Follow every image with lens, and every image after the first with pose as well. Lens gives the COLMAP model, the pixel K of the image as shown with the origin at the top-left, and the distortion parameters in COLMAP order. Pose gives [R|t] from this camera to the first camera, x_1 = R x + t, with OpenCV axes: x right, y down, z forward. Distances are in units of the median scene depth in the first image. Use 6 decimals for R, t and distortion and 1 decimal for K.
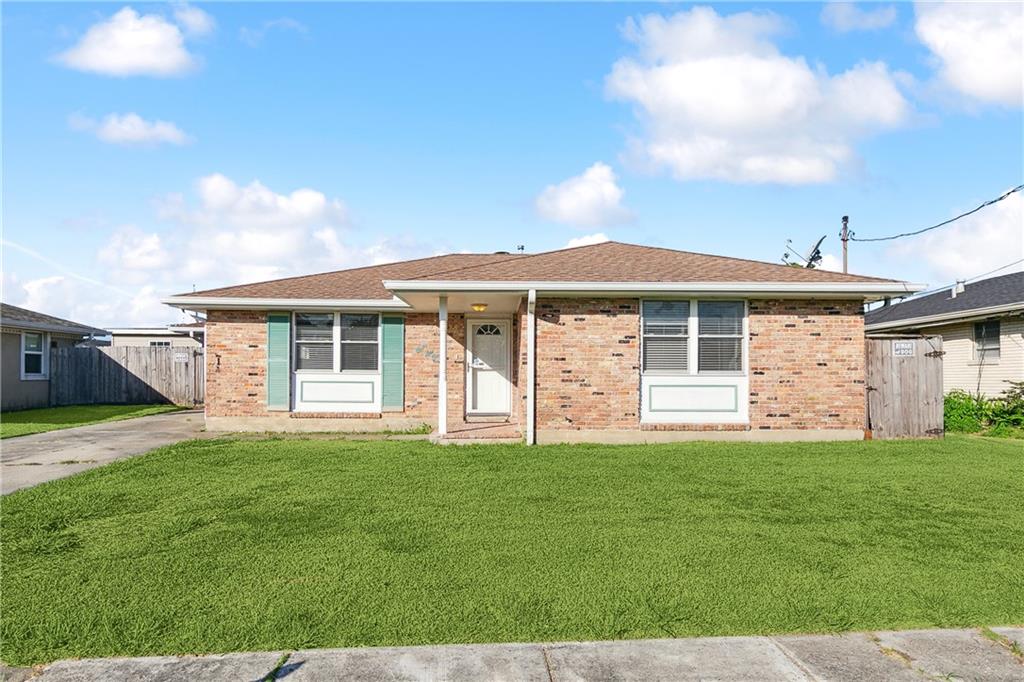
lens RADIAL K [[635.1, 0, 513.9], [0, 635.1, 351.6], [0, 0, 1]] dist [0.002589, -0.002750]
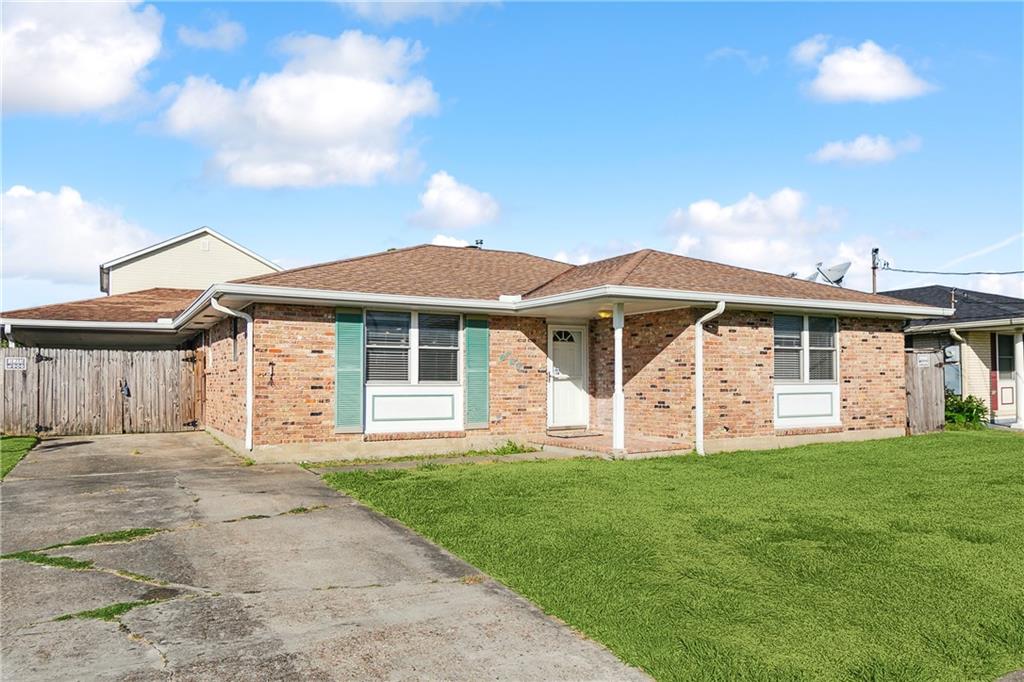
lens RADIAL K [[750.1, 0, 511.0], [0, 750.1, 340.7], [0, 0, 1]] dist [-0.003651, -0.001821]
pose [[0.881934, 0.017607, 0.471043, -1.688291], [-0.009166, 0.999754, -0.020208, -0.013940], [-0.471283, 0.013504, 0.881879, 0.202040]]
